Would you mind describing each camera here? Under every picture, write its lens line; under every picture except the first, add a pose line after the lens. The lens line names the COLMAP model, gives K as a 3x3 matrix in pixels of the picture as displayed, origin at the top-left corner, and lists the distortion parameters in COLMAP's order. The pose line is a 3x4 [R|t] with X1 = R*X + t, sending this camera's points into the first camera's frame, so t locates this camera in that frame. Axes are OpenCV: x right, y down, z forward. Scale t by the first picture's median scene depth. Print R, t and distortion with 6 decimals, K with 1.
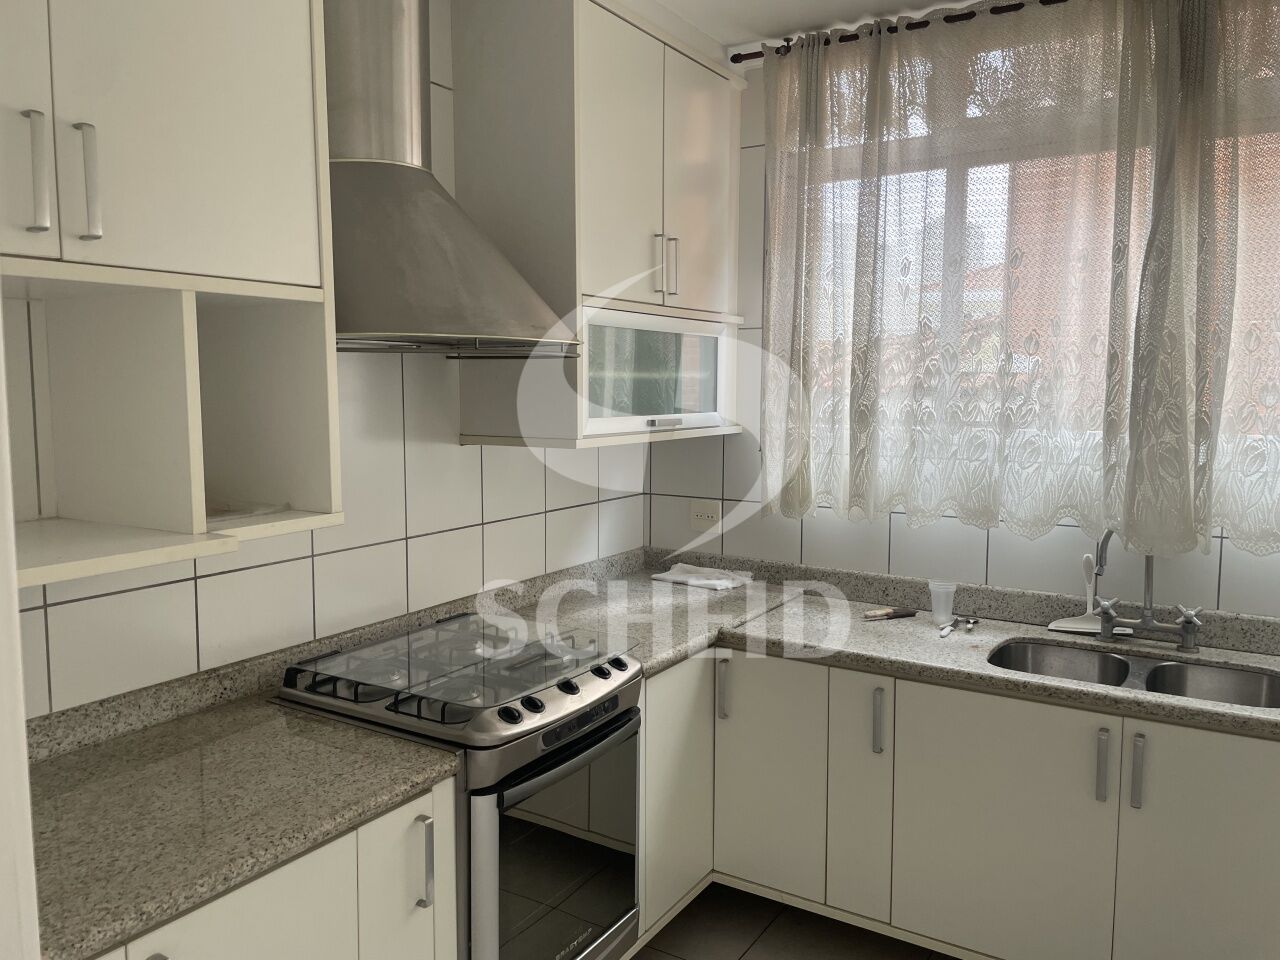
lens RADIAL K [[971.5, 0, 643.8], [0, 971.5, 486.4], [0, 0, 1]] dist [0.039373, -0.043876]
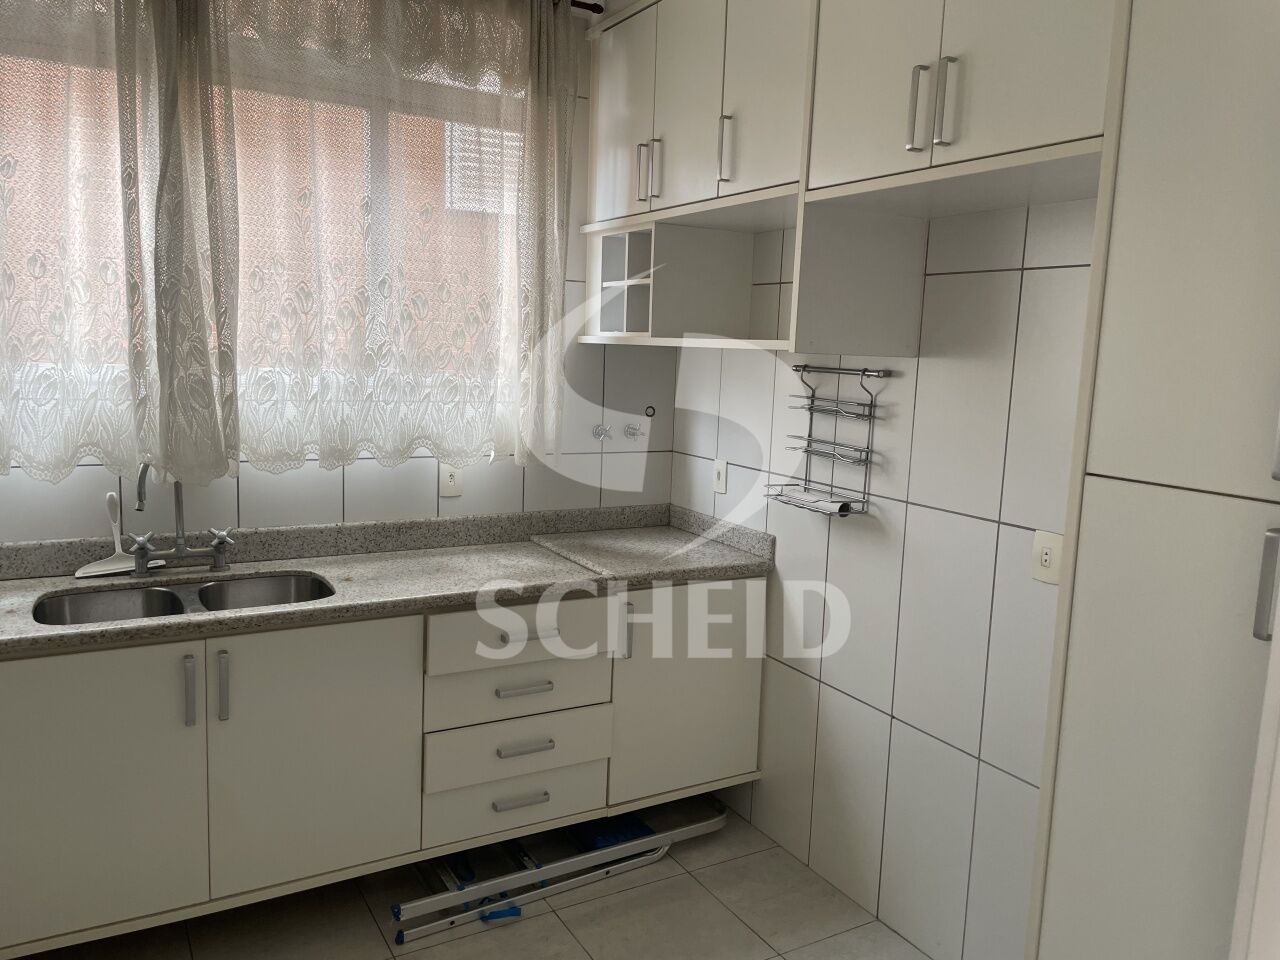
lens RADIAL K [[971.5, 0, 646.9], [0, 971.5, 476.2], [0, 0, 1]] dist [0.039373, -0.043876]
pose [[0.474835, -0.107874, 0.873438, -0.148324], [0.052827, 0.994163, 0.094065, -0.009843], [-0.878488, 0.001476, 0.477762, 0.081596]]
